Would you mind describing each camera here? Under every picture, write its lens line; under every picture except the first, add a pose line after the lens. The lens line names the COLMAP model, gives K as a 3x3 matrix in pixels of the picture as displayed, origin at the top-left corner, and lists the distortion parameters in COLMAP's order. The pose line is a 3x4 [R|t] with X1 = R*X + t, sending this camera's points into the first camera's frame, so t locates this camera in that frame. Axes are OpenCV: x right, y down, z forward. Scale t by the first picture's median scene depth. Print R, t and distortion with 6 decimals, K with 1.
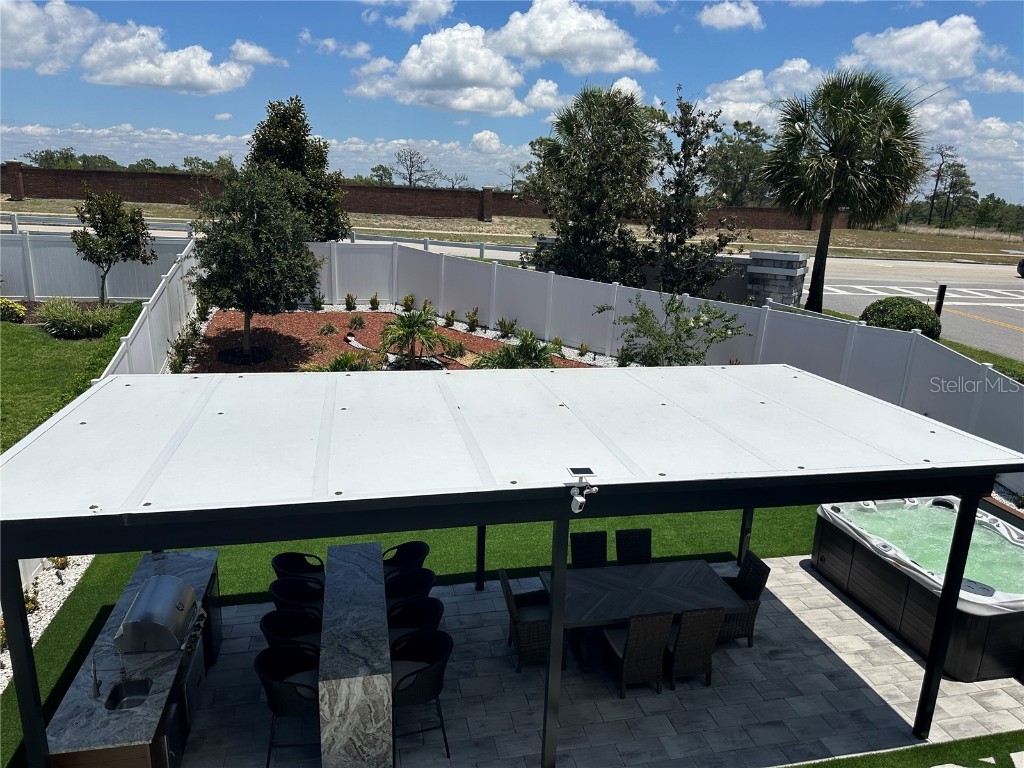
lens RADIAL K [[727.2, 0, 513.0], [0, 727.2, 384.3], [0, 0, 1]] dist [0.049289, -0.051650]
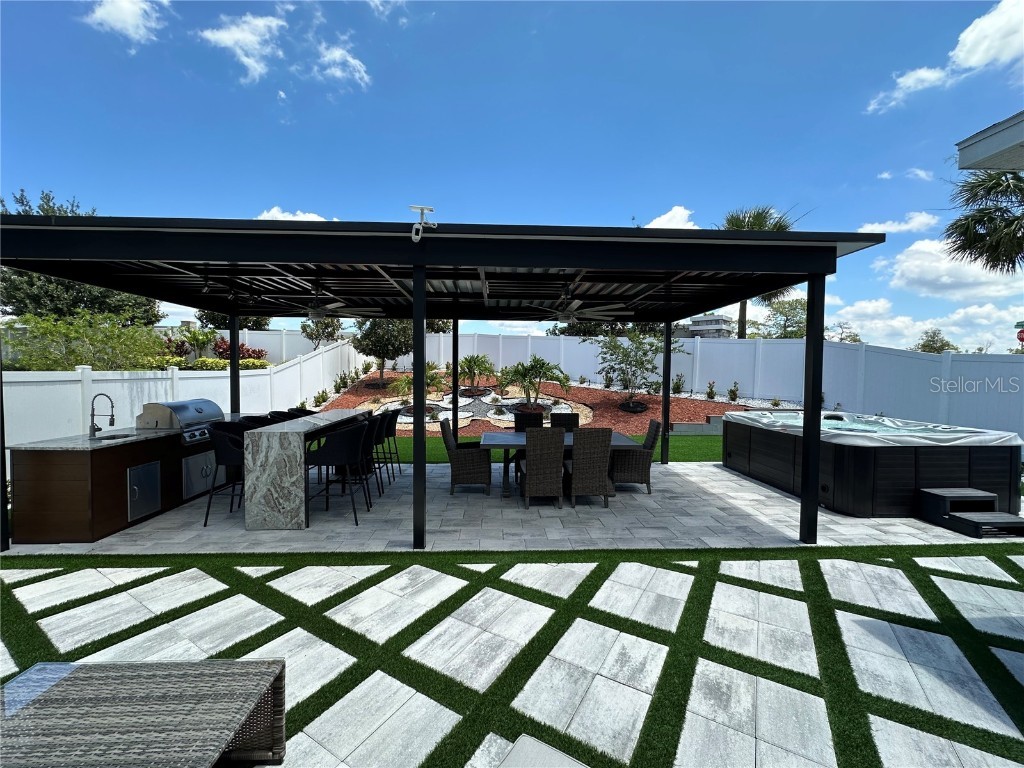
lens RADIAL K [[407.8, 0, 507.1], [0, 407.8, 388.8], [0, 0, 1]] dist [0.004350, 0.001071]
pose [[0.983419, -0.009342, -0.181107, 0.282572], [-0.029578, 0.977037, -0.211008, 0.448888], [0.178919, 0.212867, 0.960560, 0.390713]]
